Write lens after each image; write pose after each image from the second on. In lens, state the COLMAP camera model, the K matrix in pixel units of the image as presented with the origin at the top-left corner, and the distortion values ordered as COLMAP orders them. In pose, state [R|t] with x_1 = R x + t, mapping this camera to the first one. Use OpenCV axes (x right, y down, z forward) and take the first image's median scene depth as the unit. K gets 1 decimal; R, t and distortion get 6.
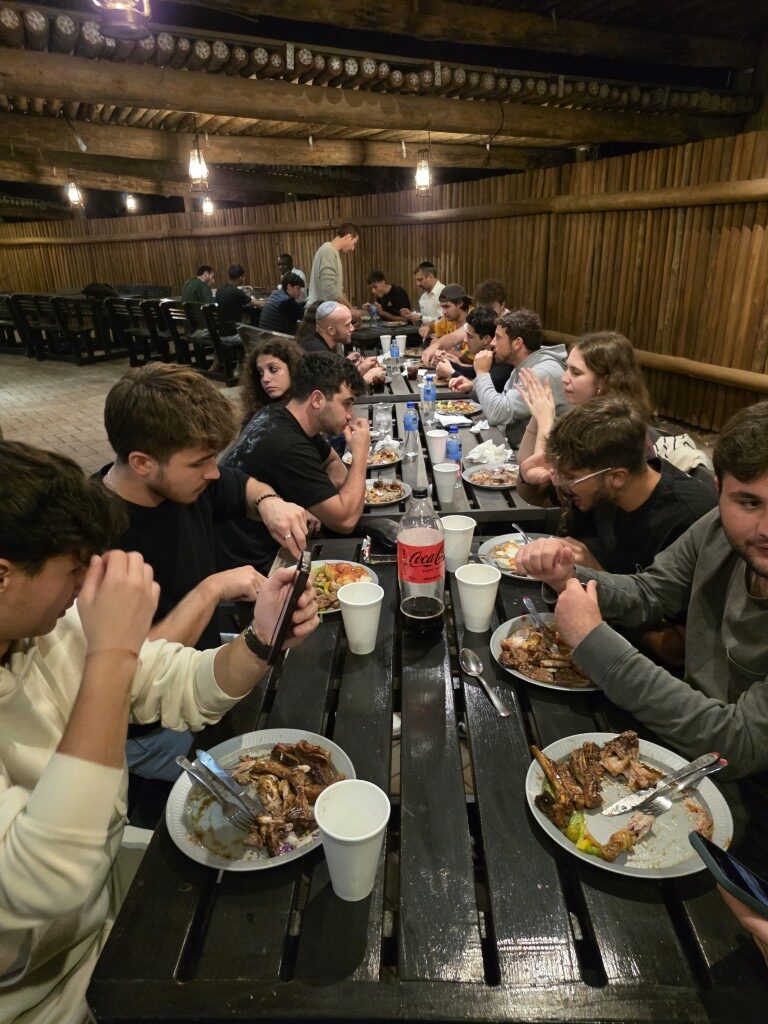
lens RADIAL K [[677.3, 0, 388.5], [0, 677.3, 508.9], [0, 0, 1]] dist [0.181445, -0.293430]
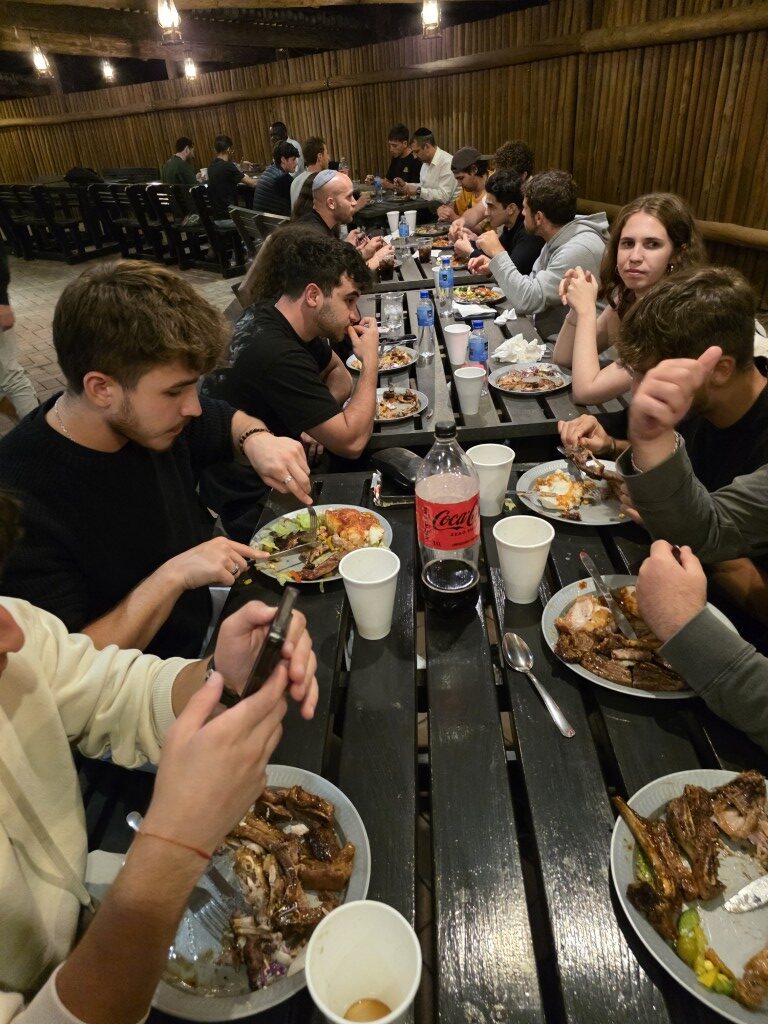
lens RADIAL K [[674.3, 0, 379.8], [0, 674.3, 514.4], [0, 0, 1]] dist [0.074942, -0.058333]
pose [[0.998845, -0.029914, -0.037609, 0.000204], [0.035713, 0.985738, 0.164455, -0.024242], [0.032153, -0.165608, 0.985667, 0.119759]]
